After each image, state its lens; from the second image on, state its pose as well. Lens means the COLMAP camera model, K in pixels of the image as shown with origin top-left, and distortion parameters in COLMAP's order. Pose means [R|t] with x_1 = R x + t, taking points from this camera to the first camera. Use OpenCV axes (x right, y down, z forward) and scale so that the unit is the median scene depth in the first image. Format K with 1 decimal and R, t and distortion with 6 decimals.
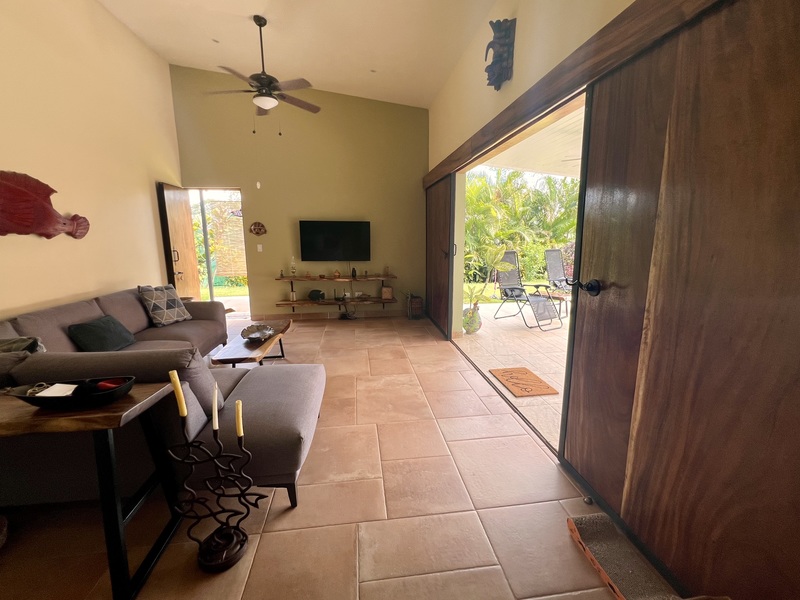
lens RADIAL K [[346.1, 0, 399.9], [0, 346.1, 300.3], [0, 0, 1]] dist [0.000354, -0.000181]
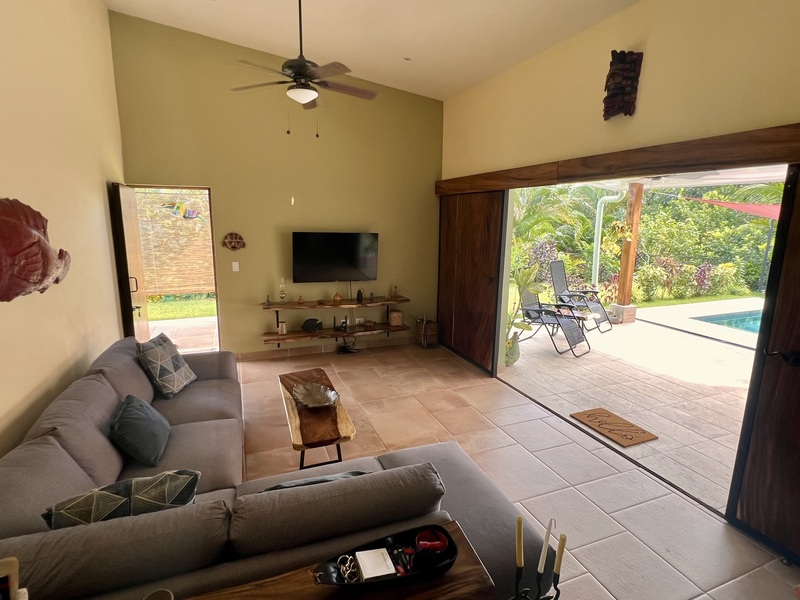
lens RADIAL K [[422.5, 0, 401.5], [0, 422.5, 297.1], [0, 0, 1]] dist [0.011875, 0.000508]
pose [[0.970296, -0.025814, 0.240538, -0.300000], [0.025425, 0.999666, 0.004720, -0.086462], [-0.240579, 0.001536, 0.970628, 0.017522]]
